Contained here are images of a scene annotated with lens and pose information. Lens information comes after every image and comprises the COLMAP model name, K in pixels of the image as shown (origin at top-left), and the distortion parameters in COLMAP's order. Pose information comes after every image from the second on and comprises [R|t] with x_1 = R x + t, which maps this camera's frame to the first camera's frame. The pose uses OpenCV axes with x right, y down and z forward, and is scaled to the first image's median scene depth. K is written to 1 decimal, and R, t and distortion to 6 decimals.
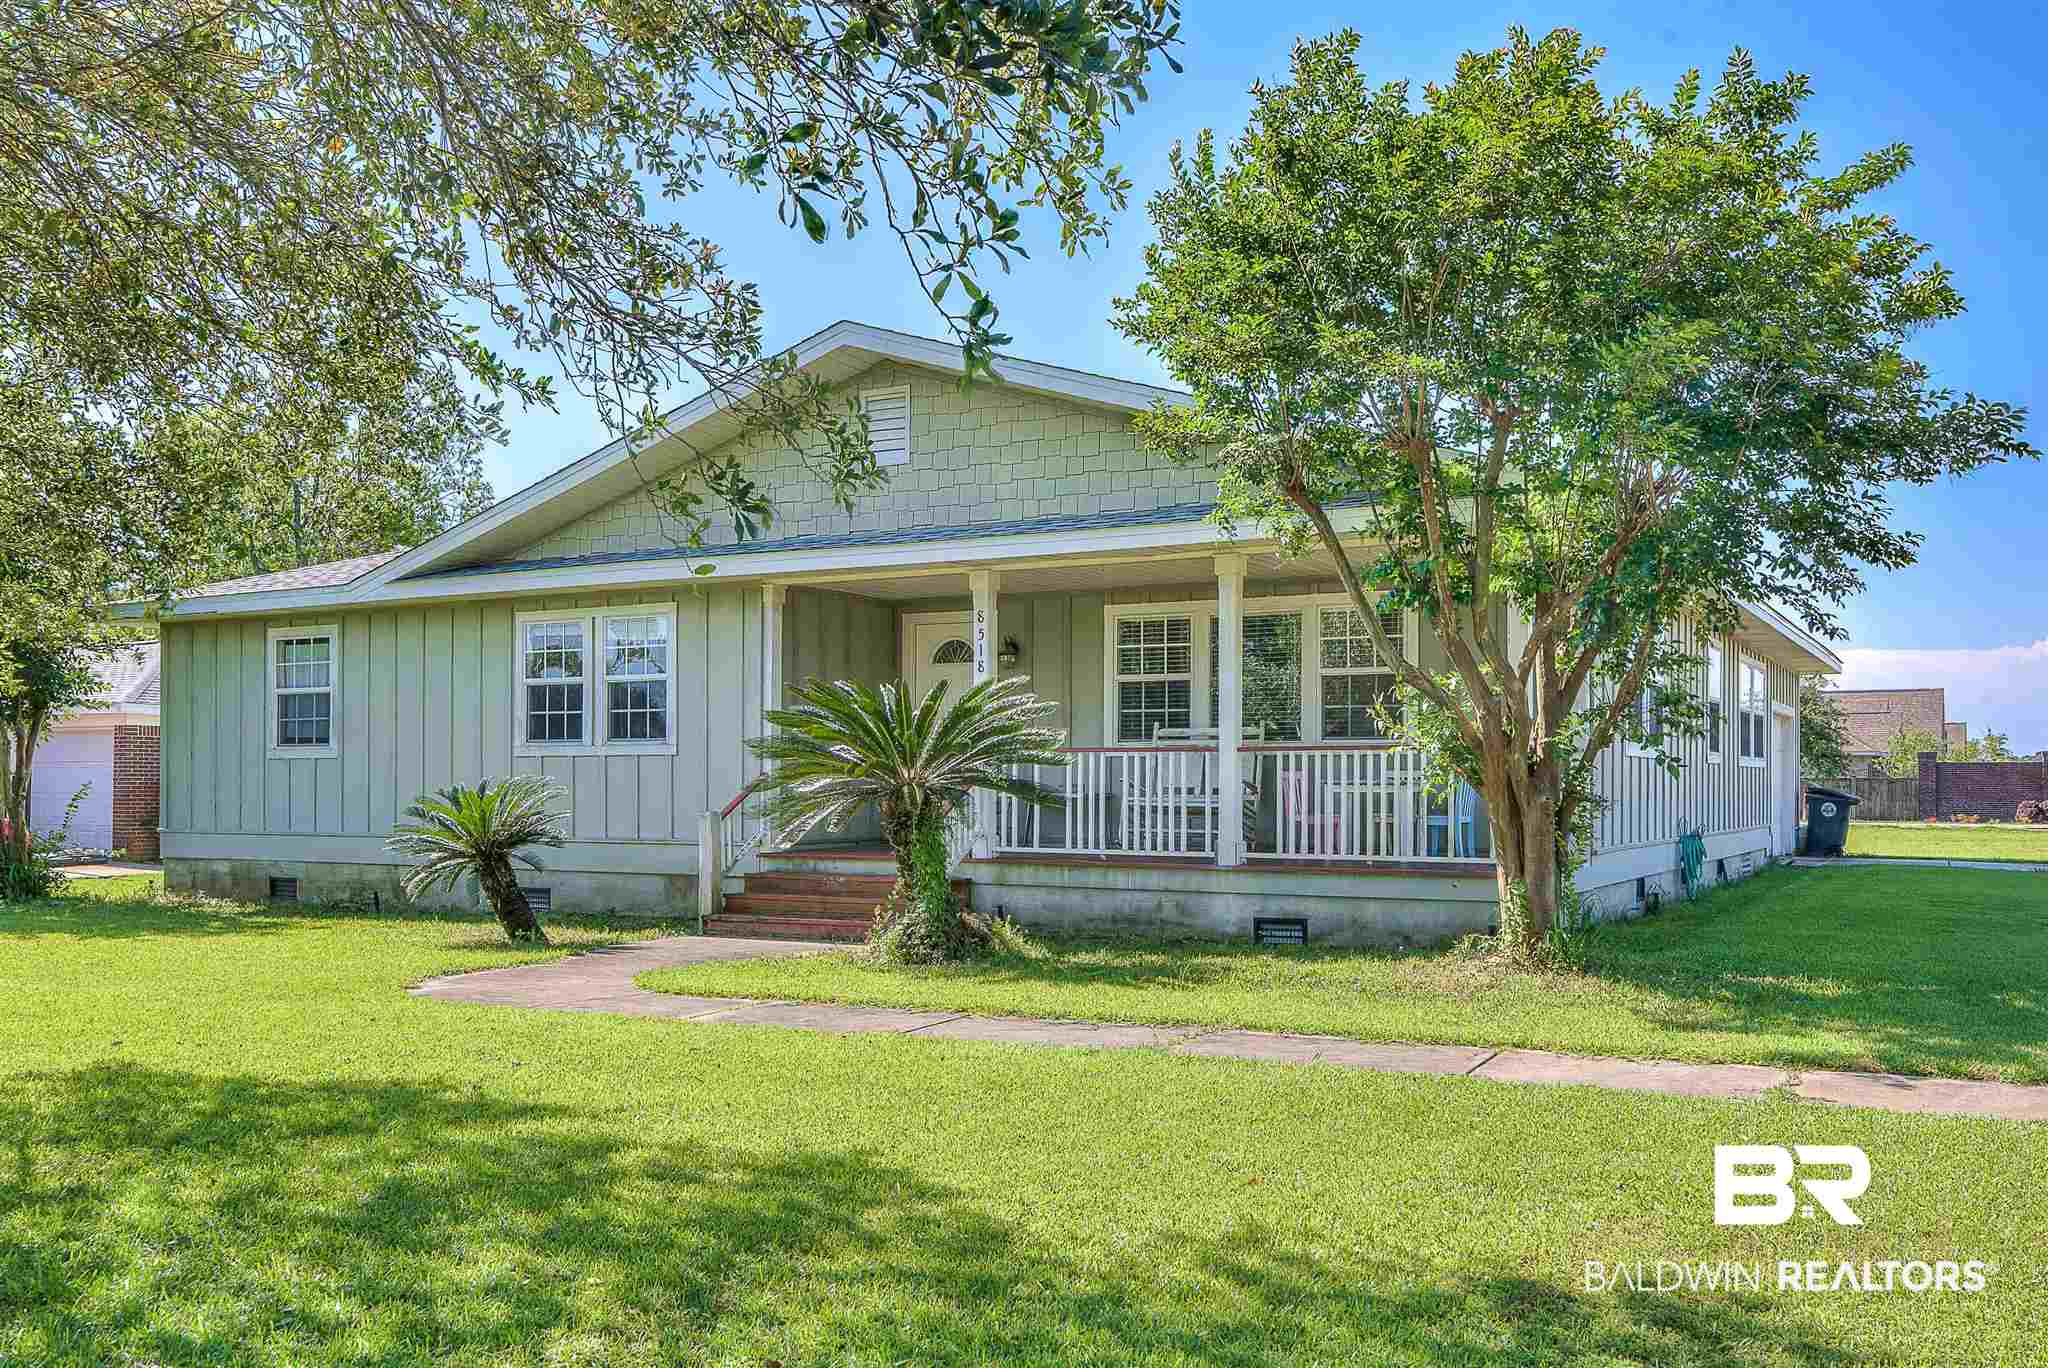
lens RADIAL K [[1752.1, 0, 1024.0], [0, 1752.1, 684.0], [0, 0, 1]] dist [-0.006988, -0.002160]
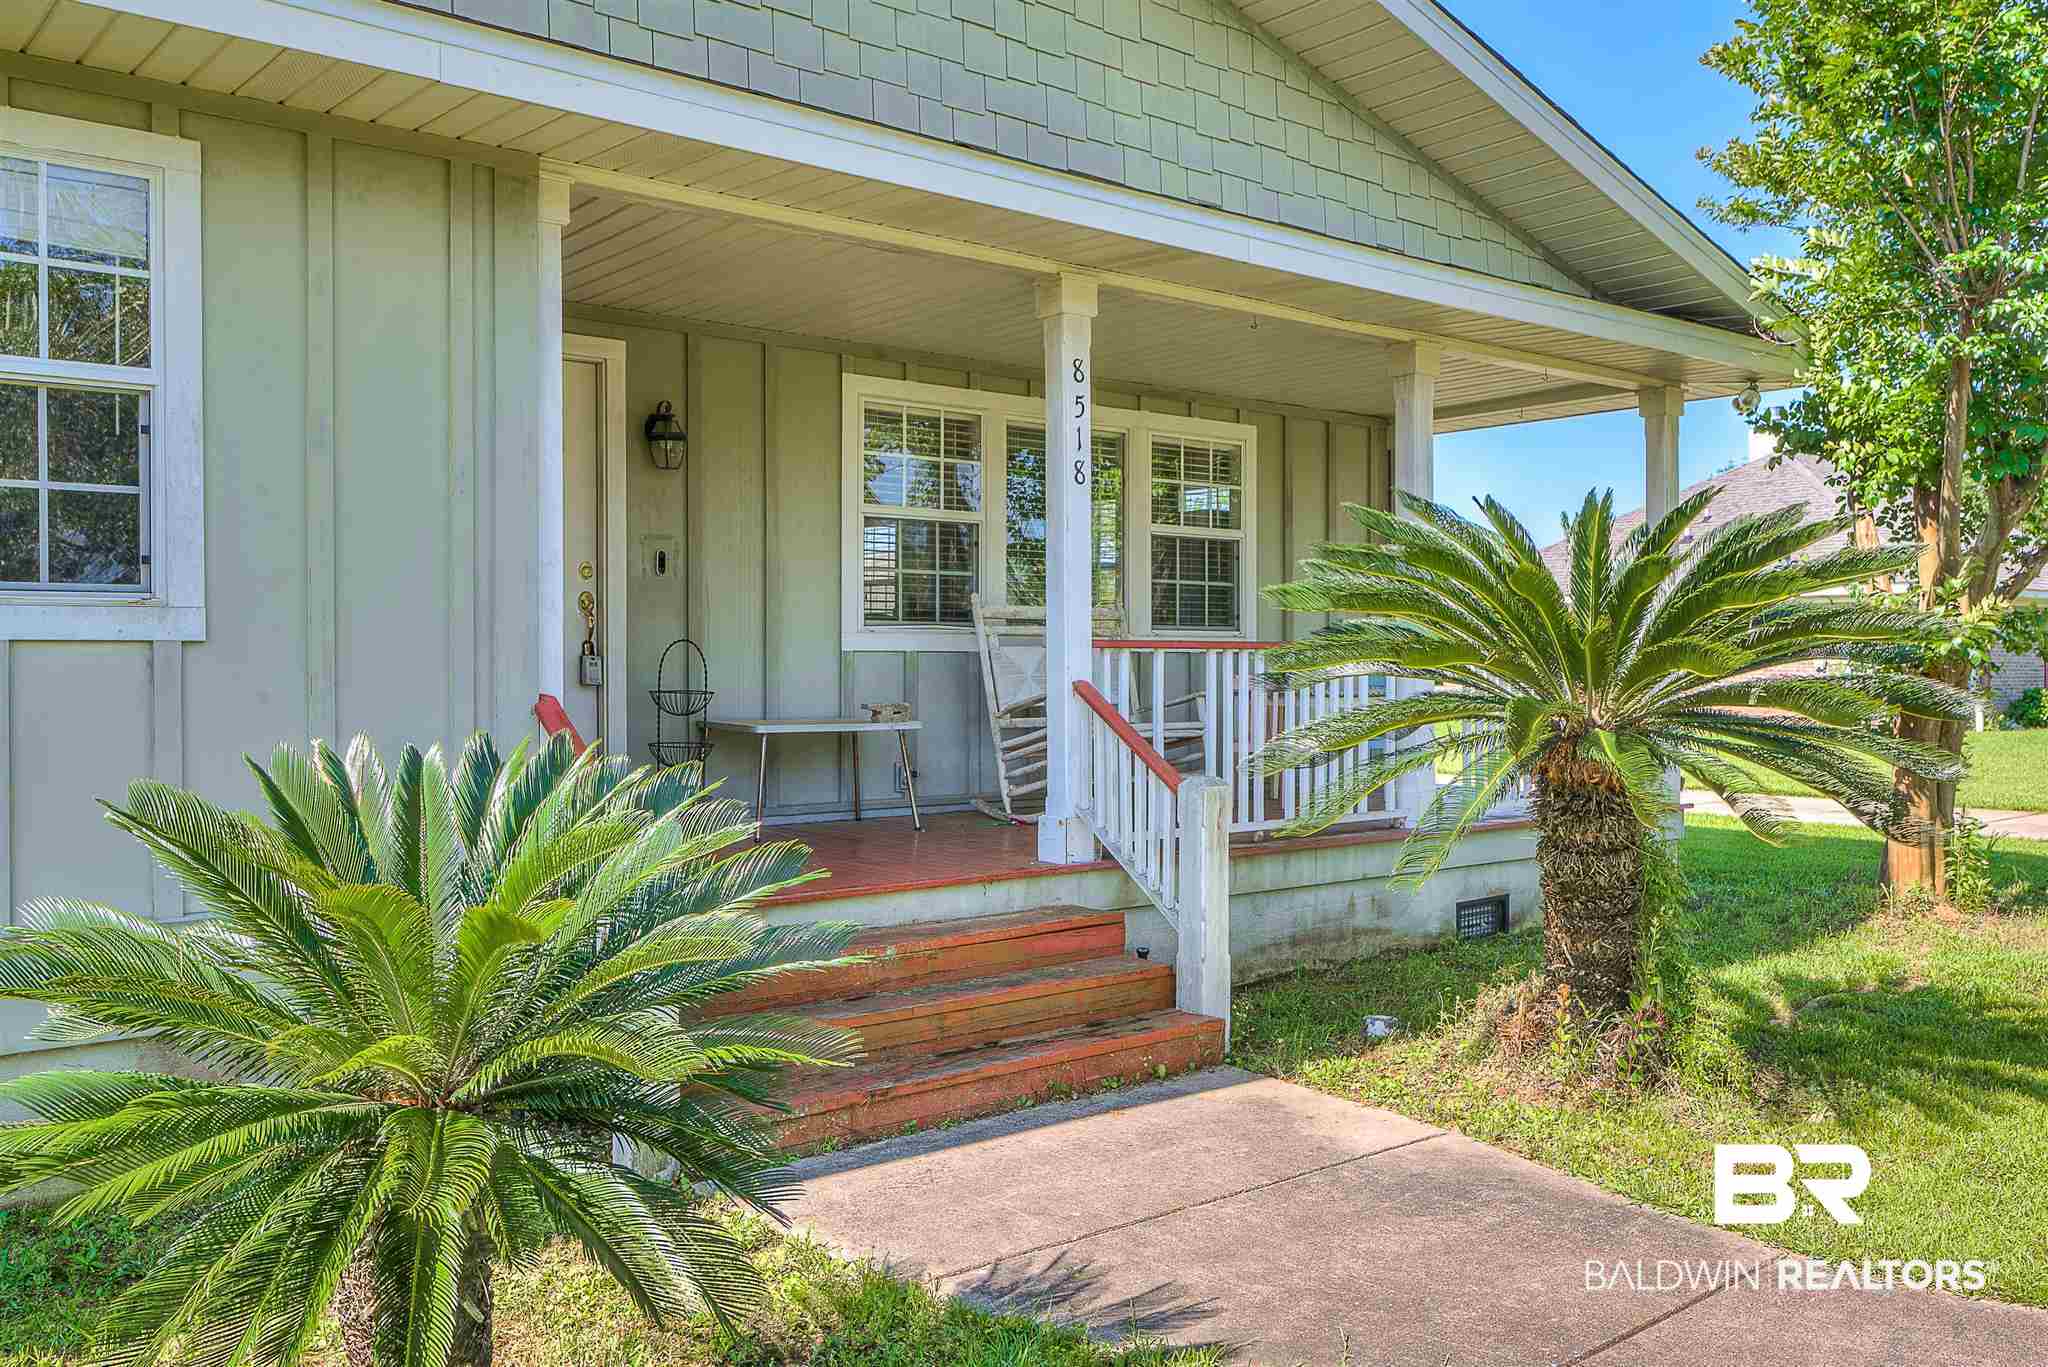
lens RADIAL K [[1752.1, 0, 1024.0], [0, 1752.1, 683.5], [0, 0, 1]] dist [-0.006988, -0.002160]
pose [[0.320921, -0.015449, 0.946980, -0.521749], [-0.058534, 0.997632, 0.036112, 0.033313], [-0.945295, -0.067020, 0.319257, 0.897541]]
